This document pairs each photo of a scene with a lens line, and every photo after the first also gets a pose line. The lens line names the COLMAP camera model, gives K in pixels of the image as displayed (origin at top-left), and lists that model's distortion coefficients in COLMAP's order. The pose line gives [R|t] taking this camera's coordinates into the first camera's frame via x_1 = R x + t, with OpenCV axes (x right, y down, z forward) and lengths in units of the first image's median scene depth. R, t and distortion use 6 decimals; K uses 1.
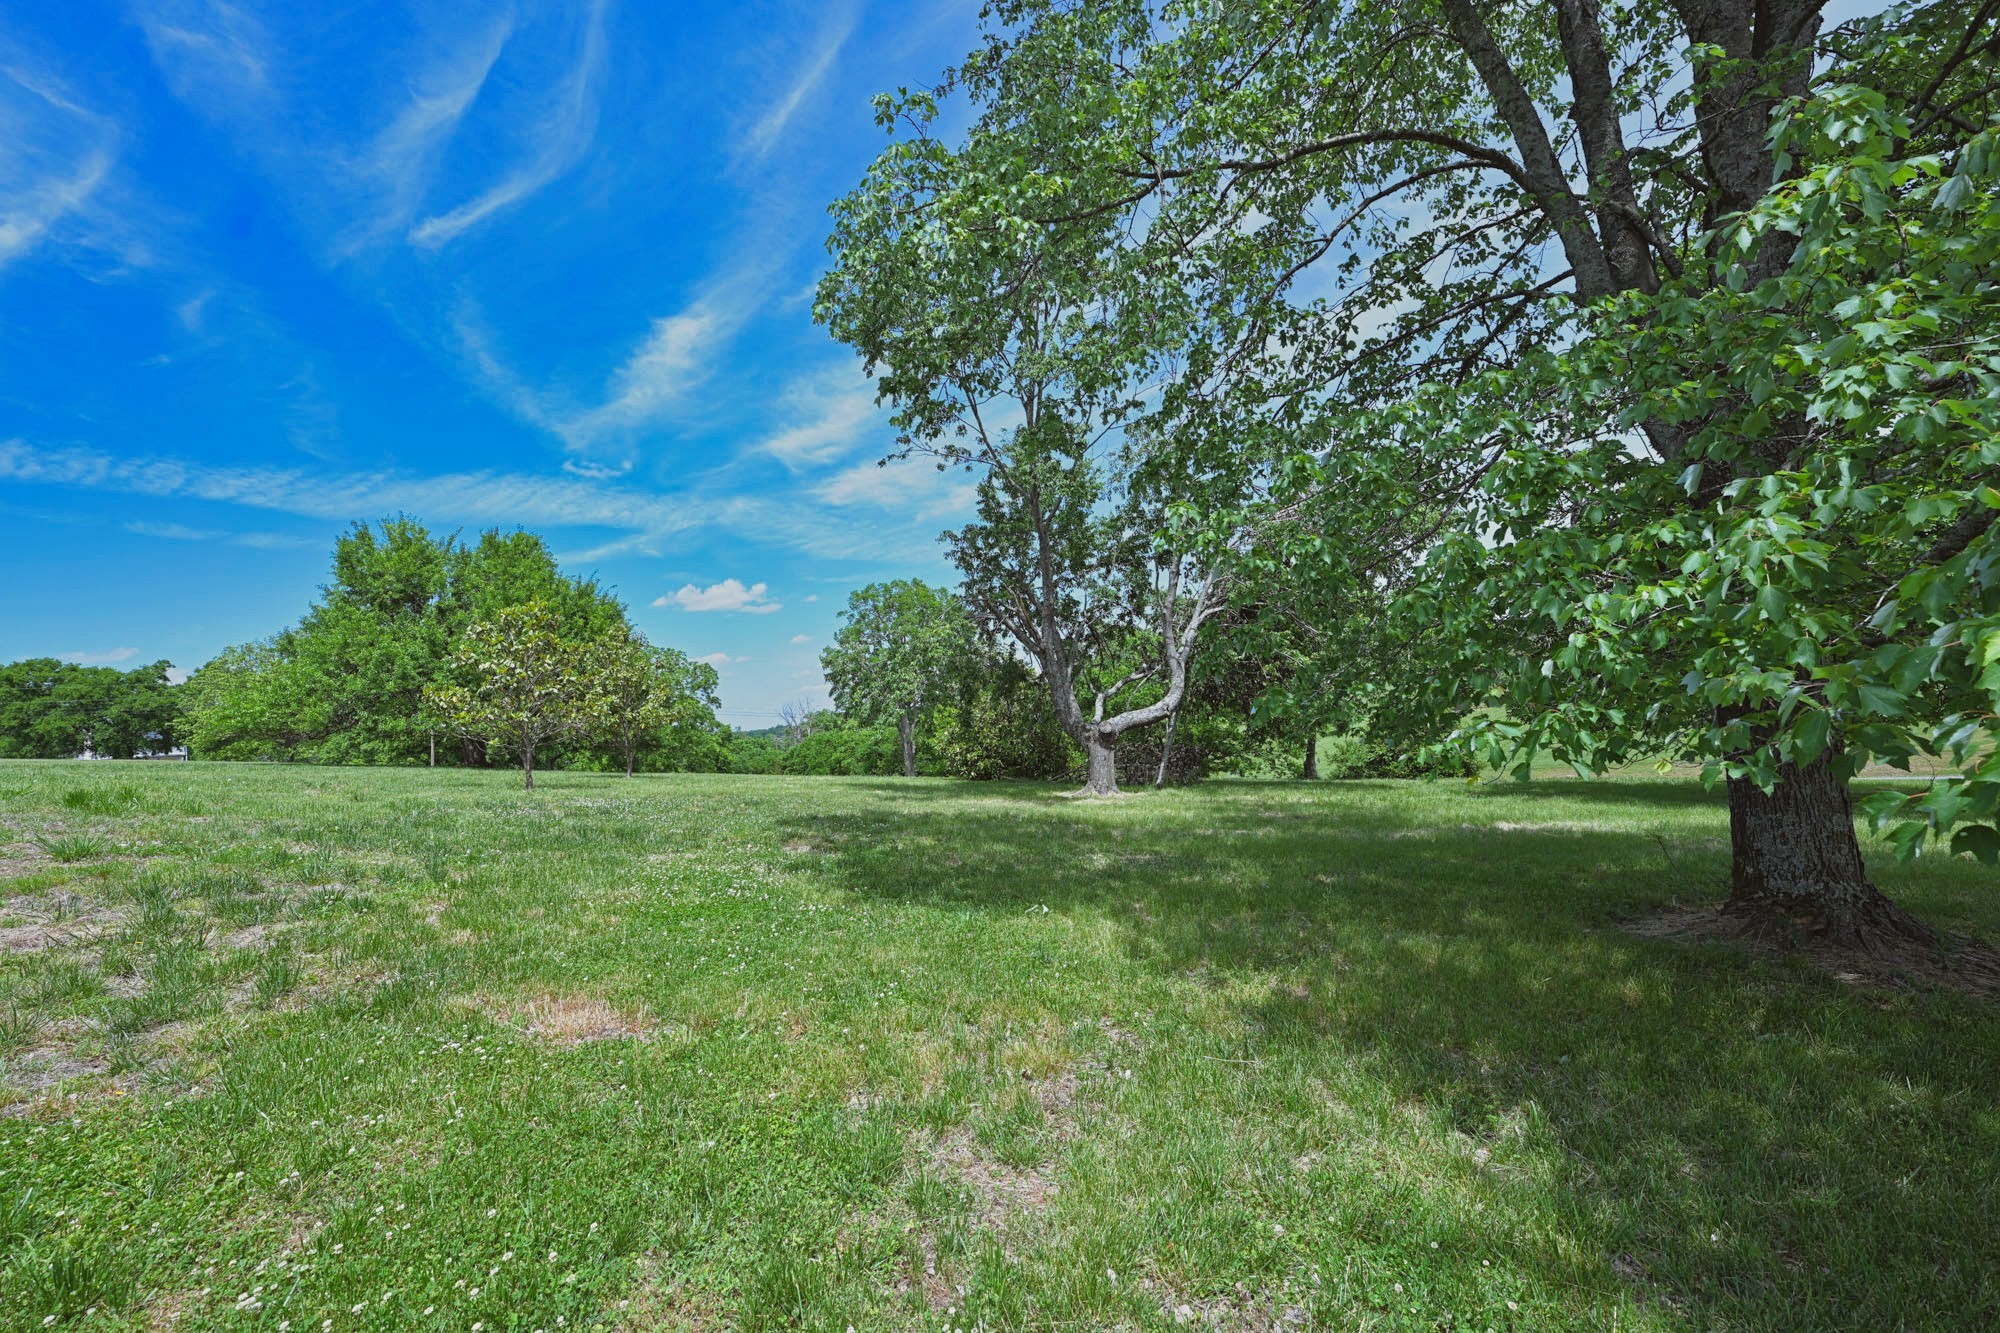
lens RADIAL K [[803.5, 0, 1000.0], [0, 803.5, 666.5], [0, 0, 1]] dist [-0.001702, -0.000144]
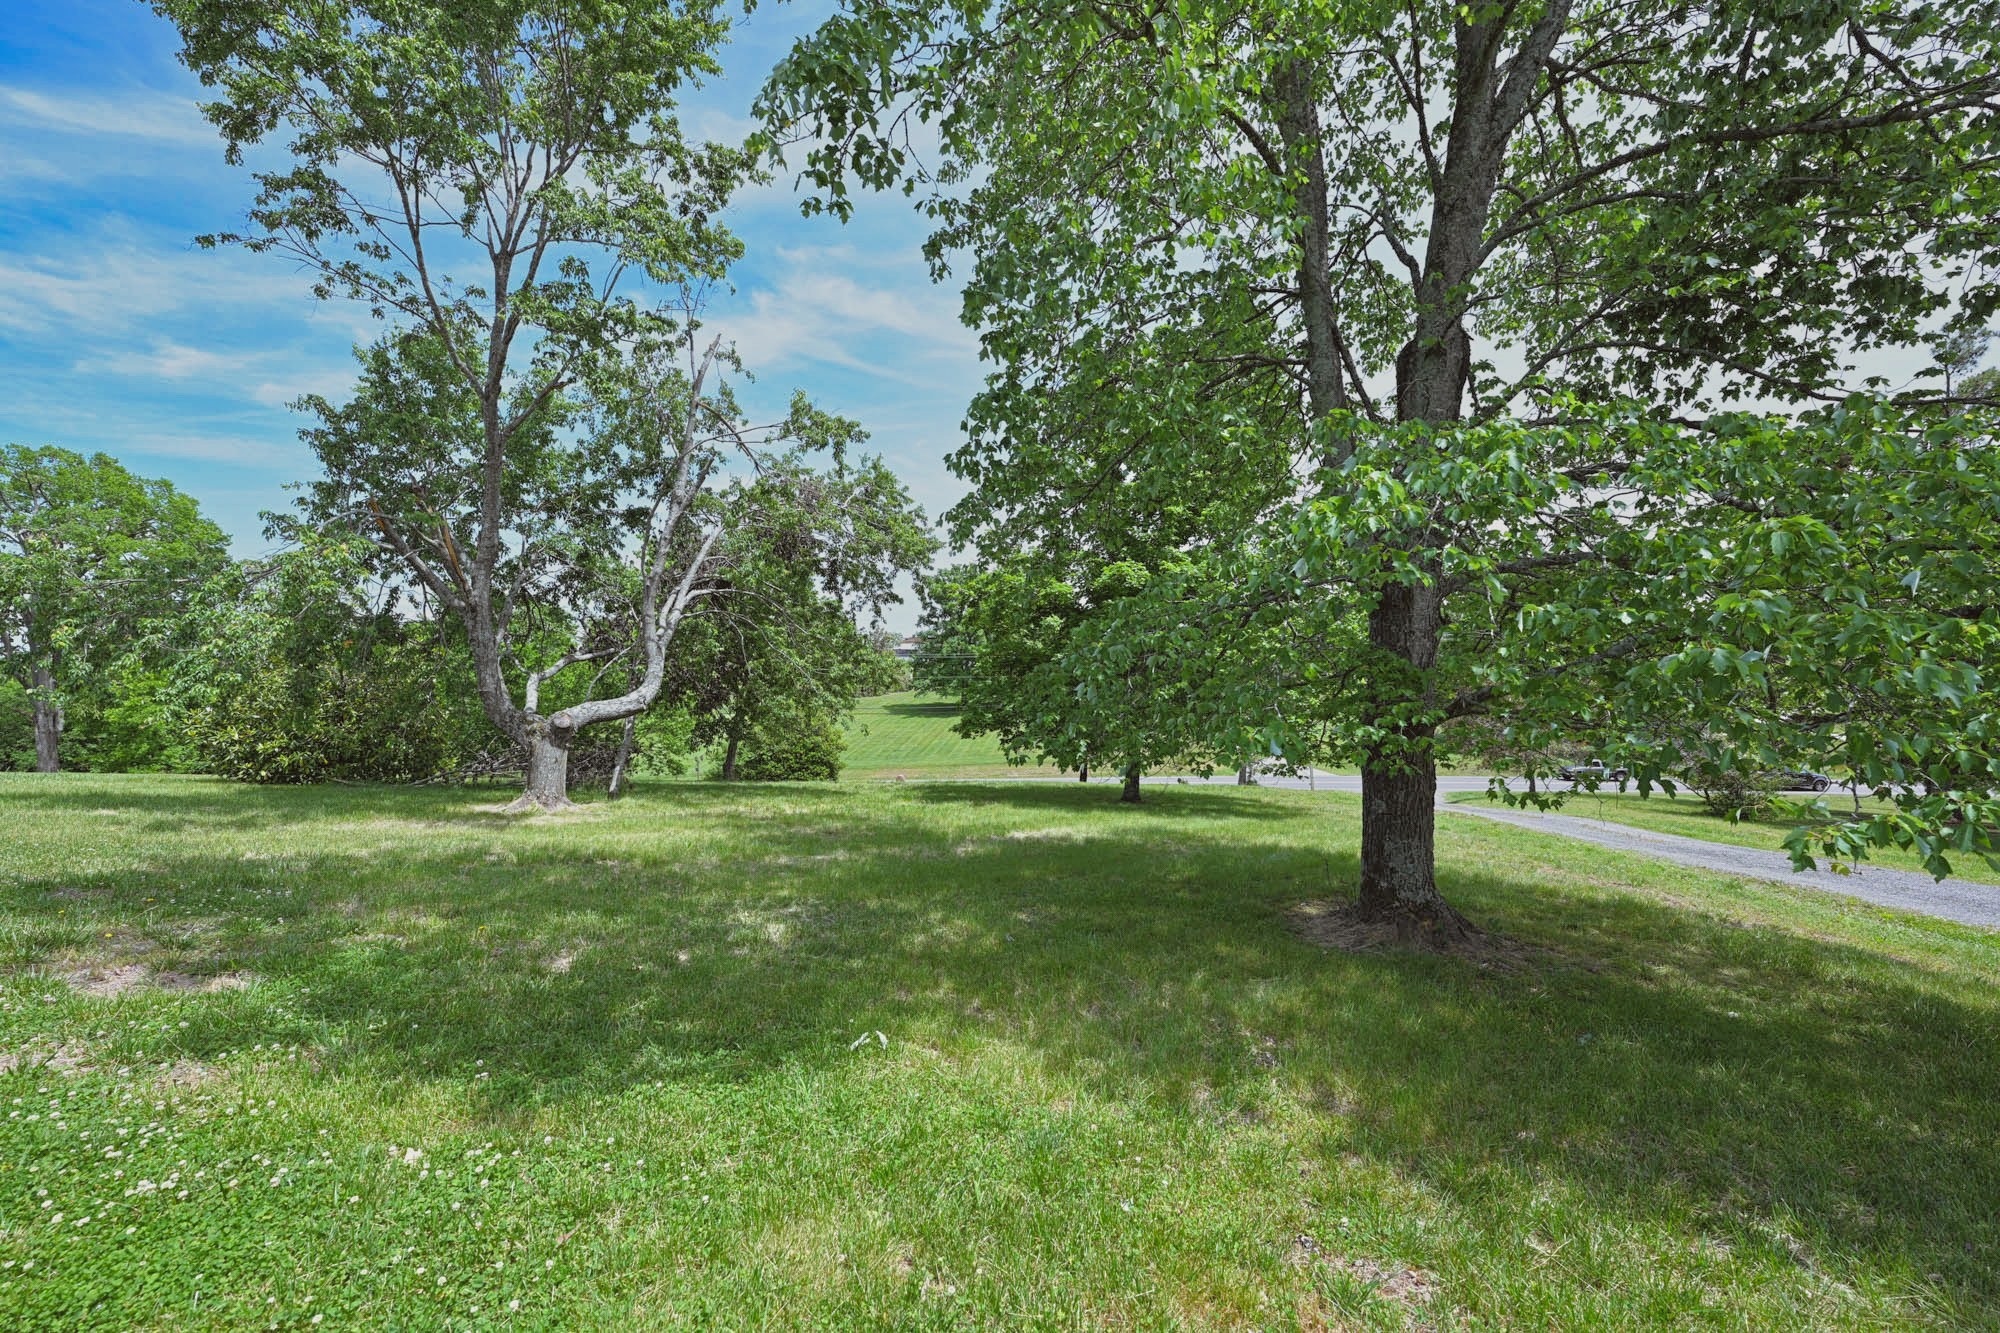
lens RADIAL K [[793.0, 0, 1004.3], [0, 793.0, 680.5], [0, 0, 1]] dist [-0.000852, -0.000212]
pose [[0.696551, 0.090452, 0.711783, -0.114094], [-0.108021, 0.993935, -0.020598, 0.007930], [-0.709329, -0.062540, 0.702098, 0.167394]]
